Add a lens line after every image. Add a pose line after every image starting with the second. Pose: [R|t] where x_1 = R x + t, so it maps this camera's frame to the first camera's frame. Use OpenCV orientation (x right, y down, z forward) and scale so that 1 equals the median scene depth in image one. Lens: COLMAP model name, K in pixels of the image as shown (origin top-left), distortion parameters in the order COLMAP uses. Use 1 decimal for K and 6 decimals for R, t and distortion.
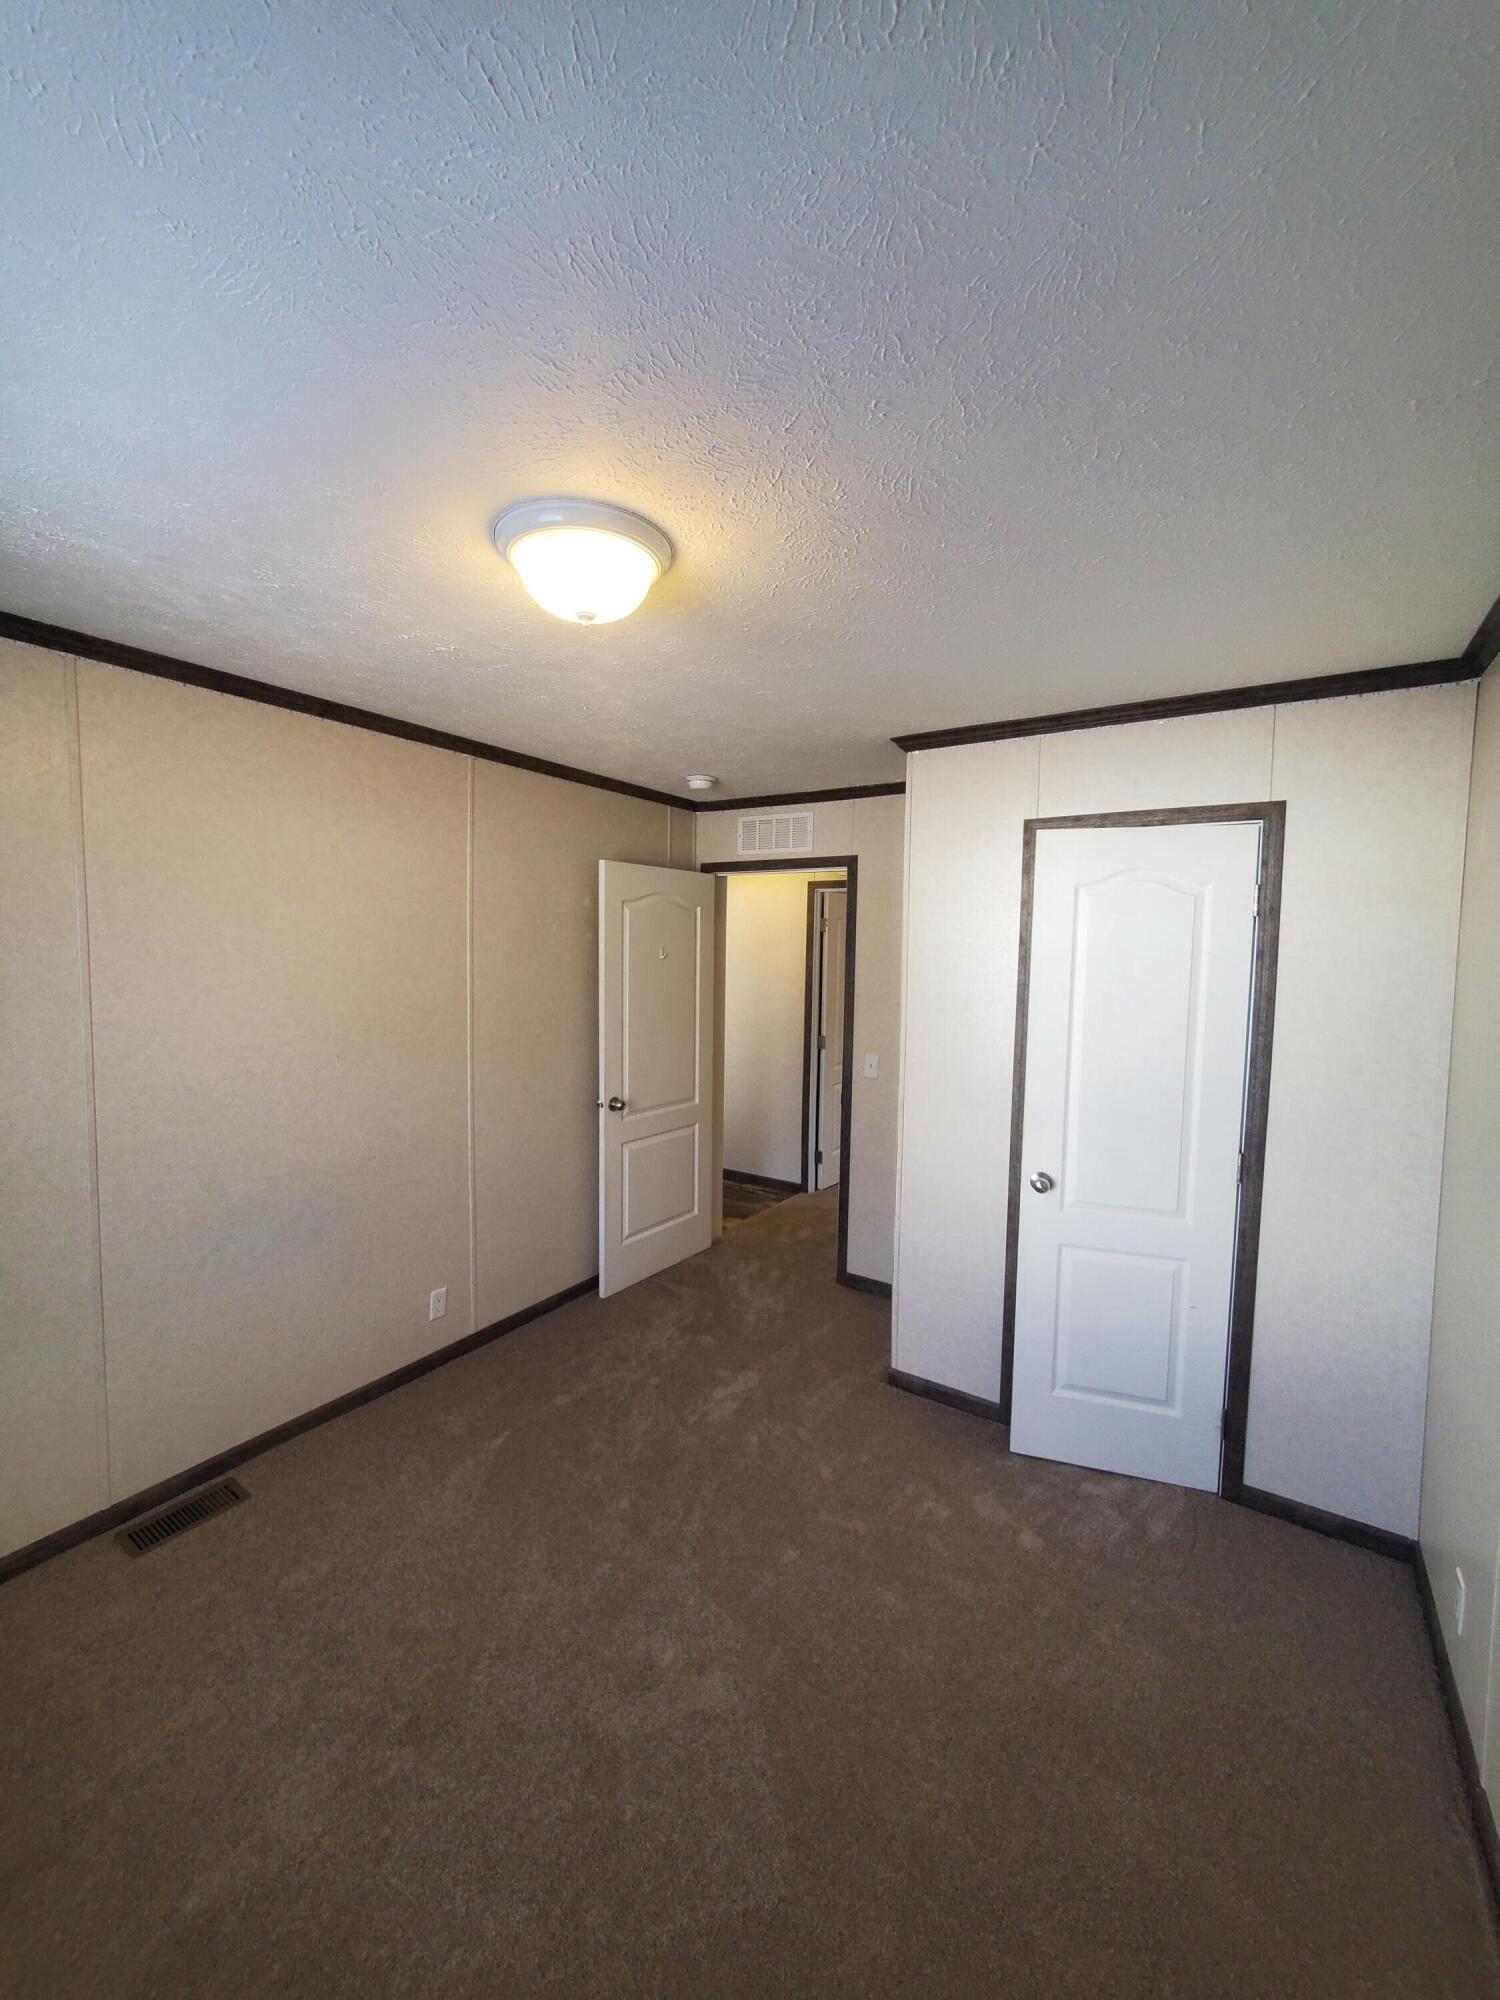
lens RADIAL K [[794.7, 0, 753.2], [0, 794.7, 1002.2], [0, 0, 1]] dist [0.001404, 0.000043]
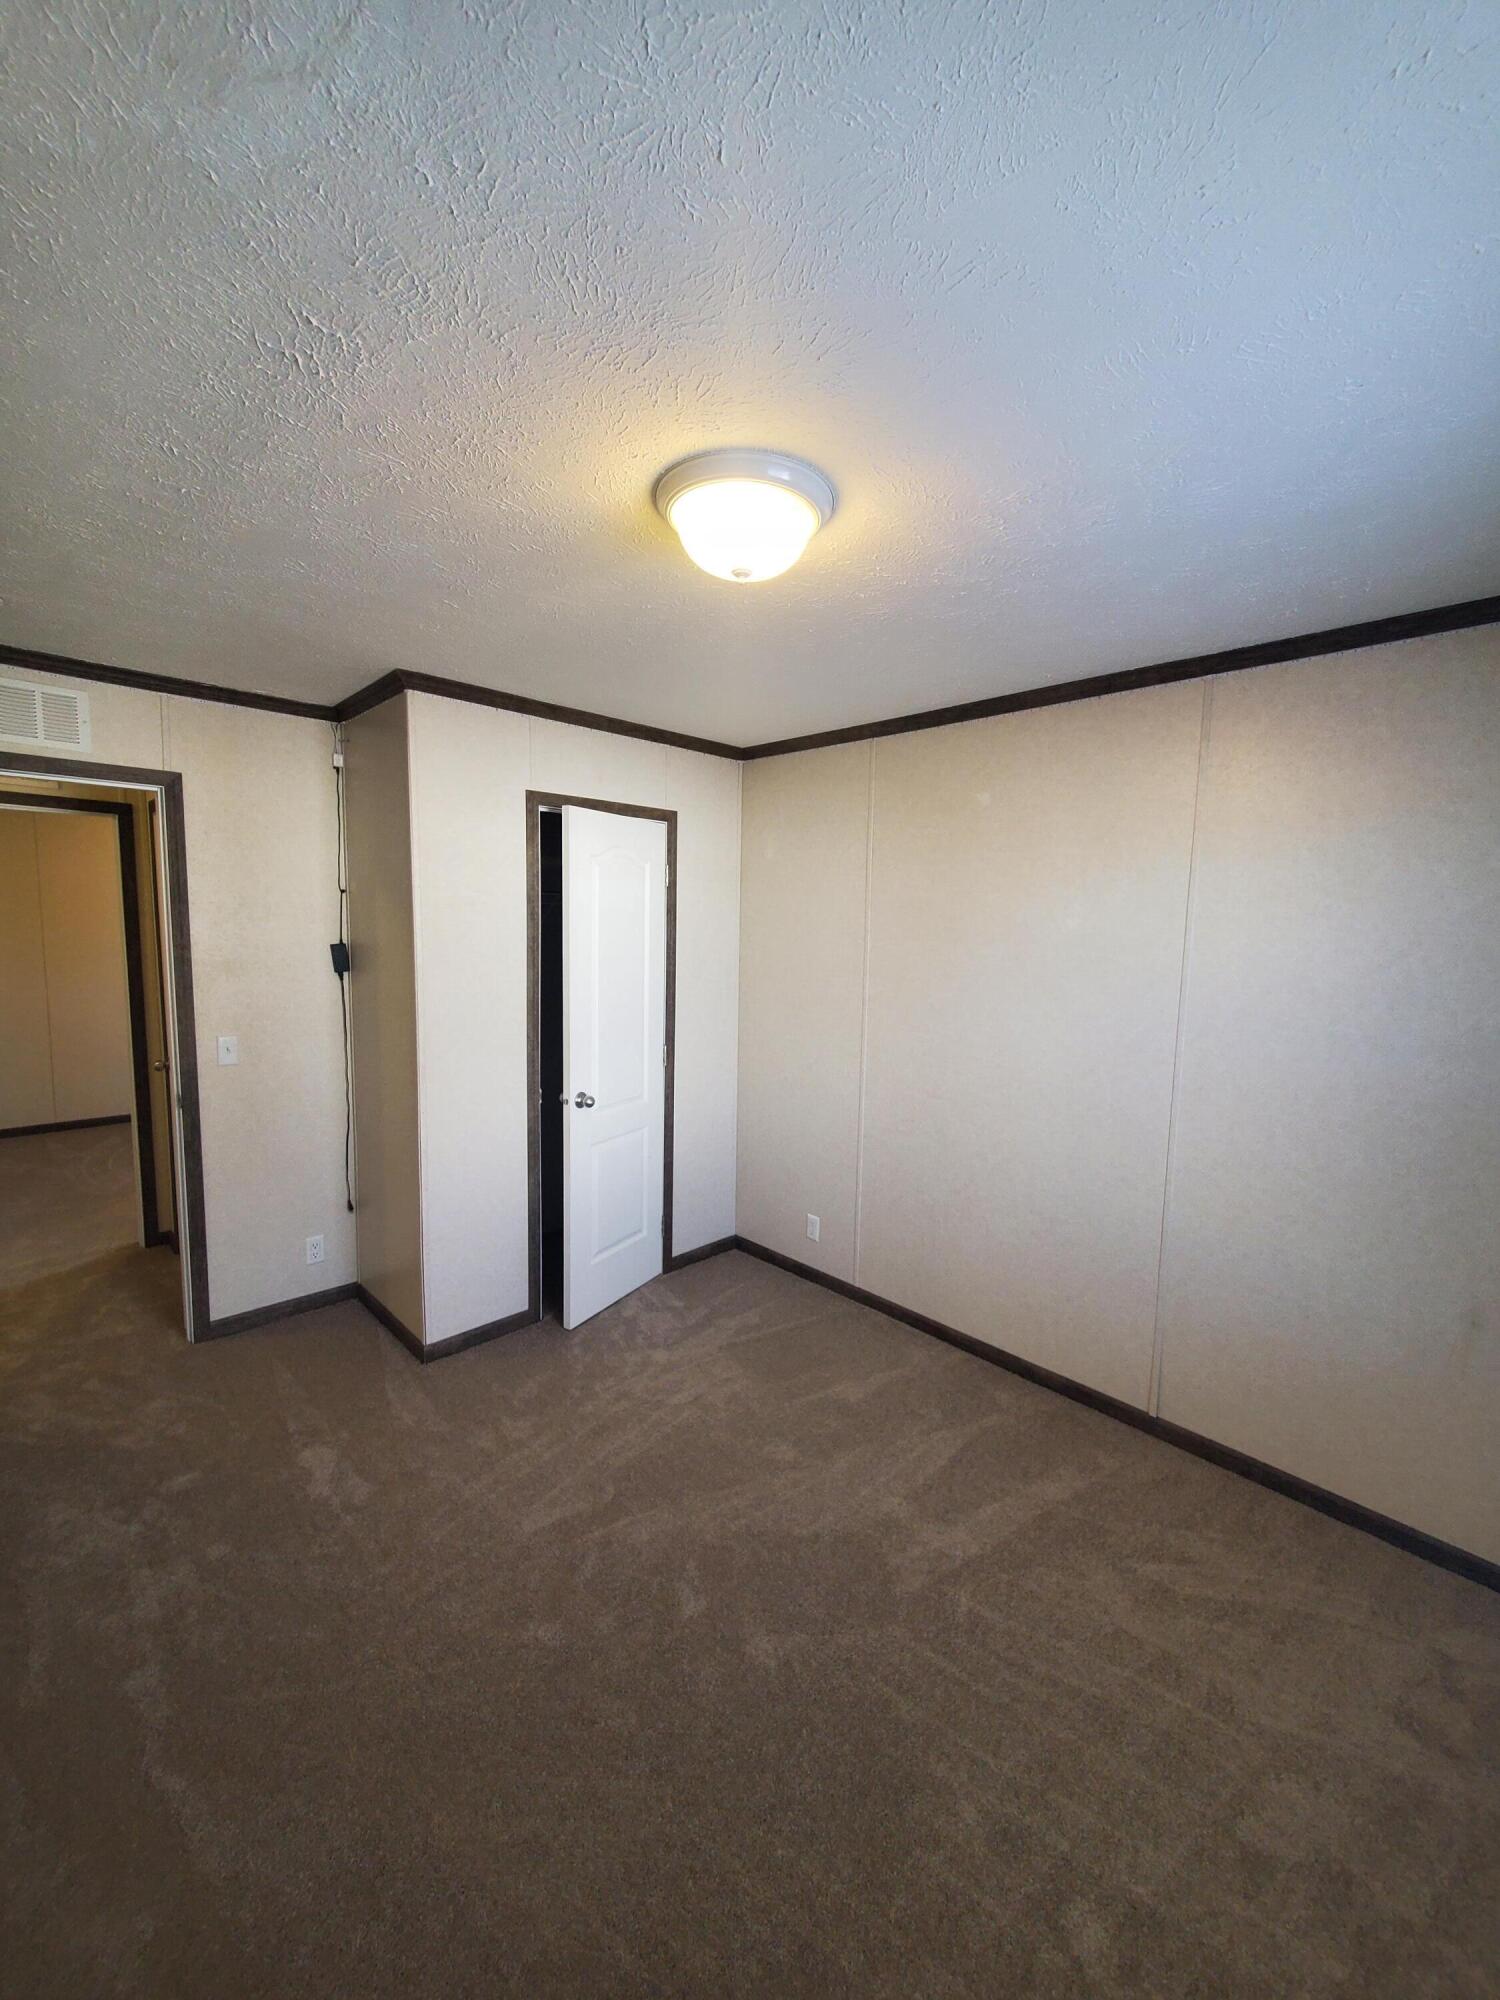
lens RADIAL K [[794.7, 0, 754.1], [0, 794.7, 1001.0], [0, 0, 1]] dist [0.001404, 0.000043]
pose [[0.208958, -0.118118, 0.970765, -0.753400], [0.045554, 0.992777, 0.110990, -0.048115], [-0.976863, 0.021030, 0.212829, 0.486582]]
